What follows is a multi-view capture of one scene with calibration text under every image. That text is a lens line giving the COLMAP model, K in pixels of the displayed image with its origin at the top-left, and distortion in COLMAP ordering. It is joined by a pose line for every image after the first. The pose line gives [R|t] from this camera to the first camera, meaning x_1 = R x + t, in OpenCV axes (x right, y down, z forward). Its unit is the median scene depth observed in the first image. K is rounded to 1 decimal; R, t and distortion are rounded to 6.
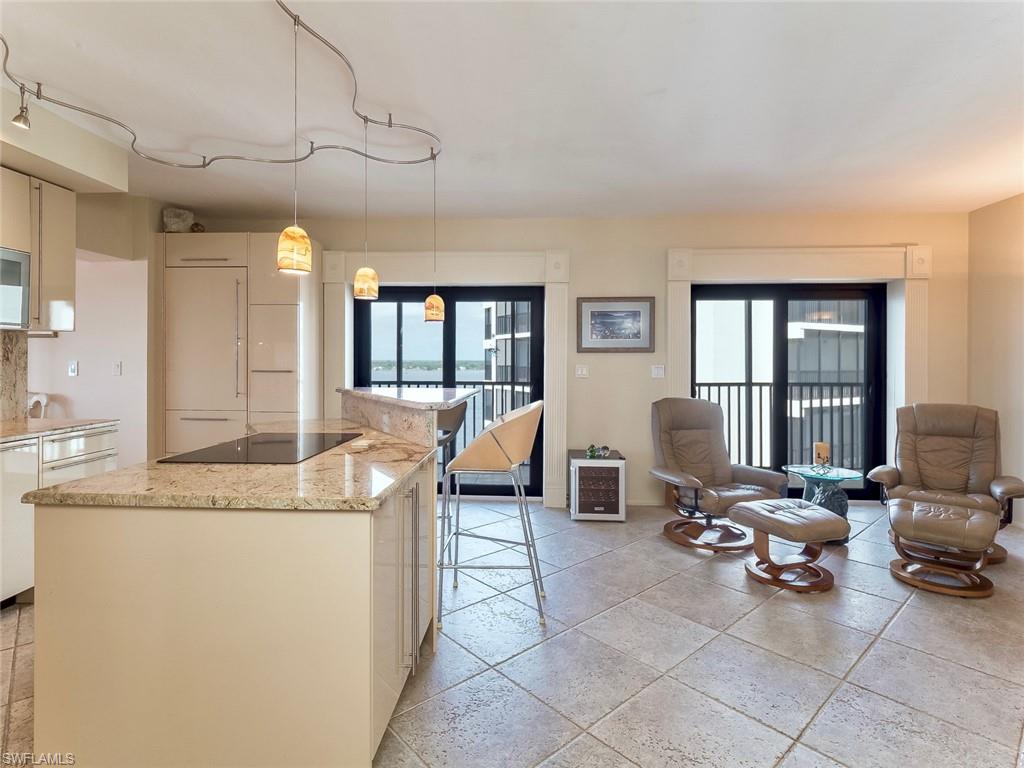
lens RADIAL K [[543.4, 0, 507.9], [0, 543.4, 361.4], [0, 0, 1]] dist [-0.004170, 0.006042]
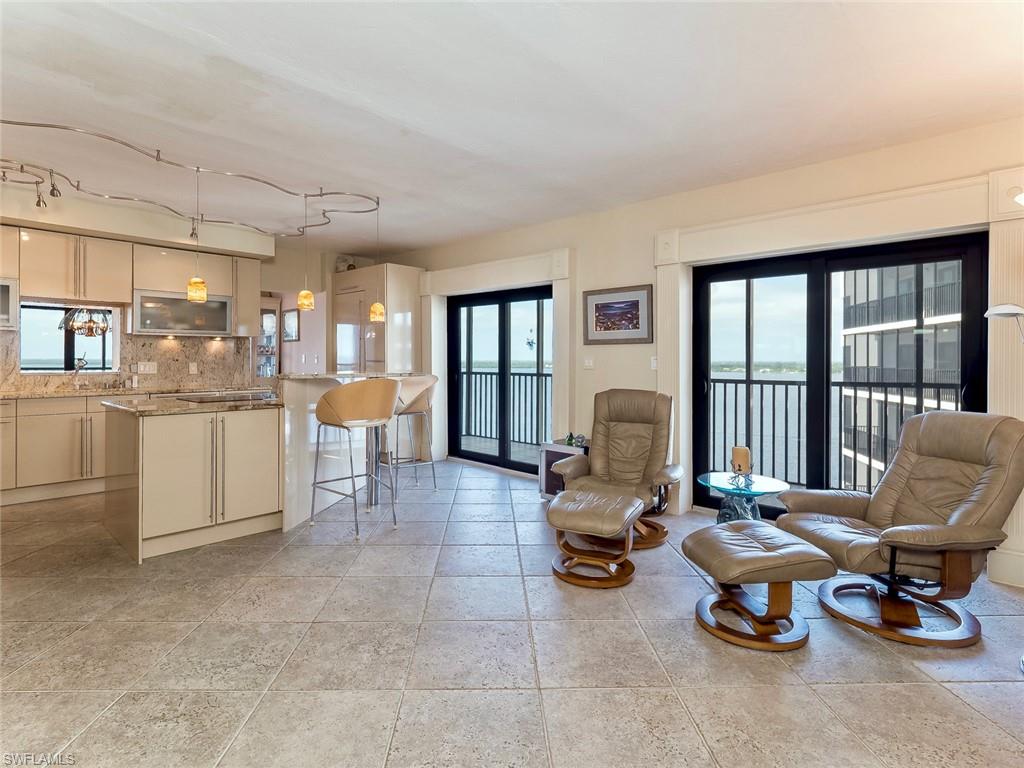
lens RADIAL K [[543.4, 0, 496.6], [0, 543.4, 360.0], [0, 0, 1]] dist [-0.004170, 0.006042]
pose [[0.752858, 0.002094, -0.658180, 0.817438], [-0.004019, 0.999991, -0.001416, 0.018168], [0.658171, 0.003712, 0.752859, 0.129272]]
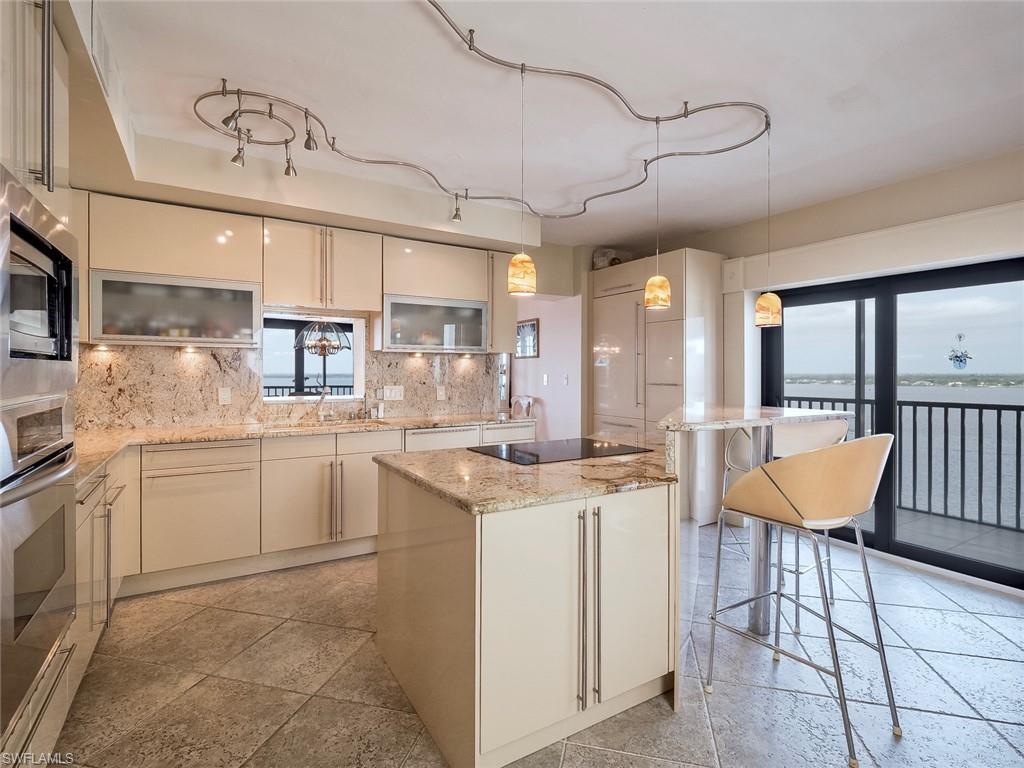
lens RADIAL K [[507.0, 0, 496.1], [0, 507.0, 375.2], [0, 0, 1]] dist [0.001827, -0.001282]
pose [[0.549428, 0.003251, -0.835535, 0.224907], [-0.002962, 0.999994, 0.001943, 0.000233], [0.835536, 0.001407, 0.549434, 0.189666]]
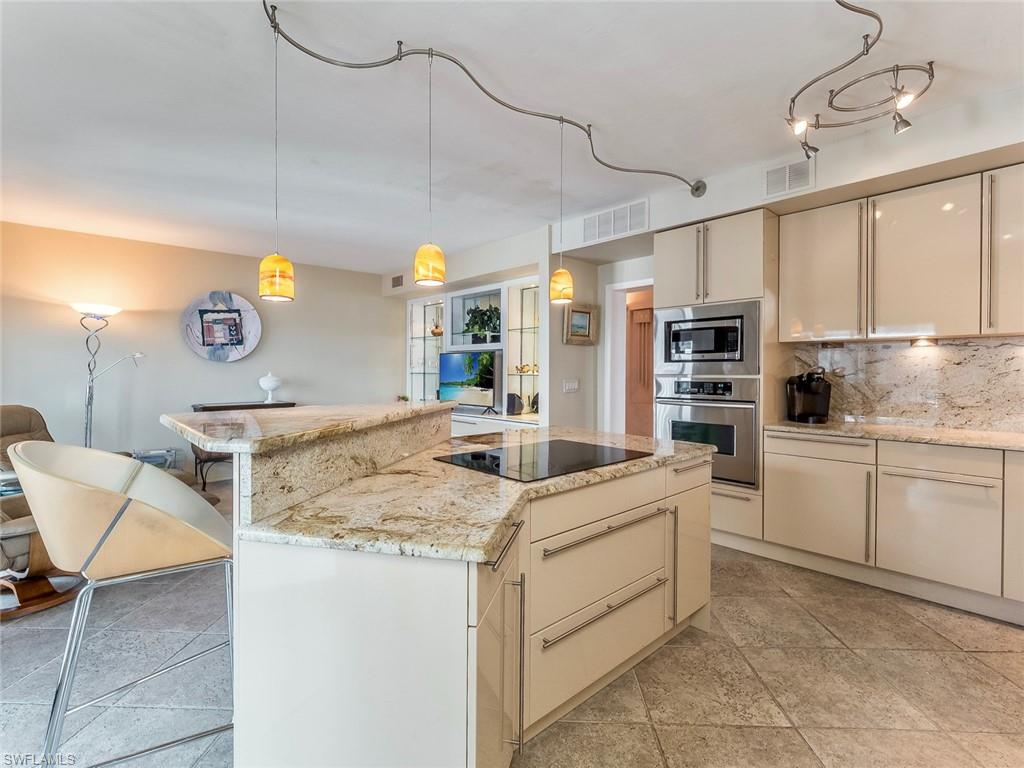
lens RADIAL K [[474.1, 0, 511.9], [0, 474.1, 377.0], [0, 0, 1]] dist [-0.008312, -0.000889]
pose [[-0.721517, -0.012674, 0.692280, -0.563921], [-0.002299, 0.999871, 0.015909, 0.005050], [-0.692393, 0.009887, -0.721453, 0.972121]]
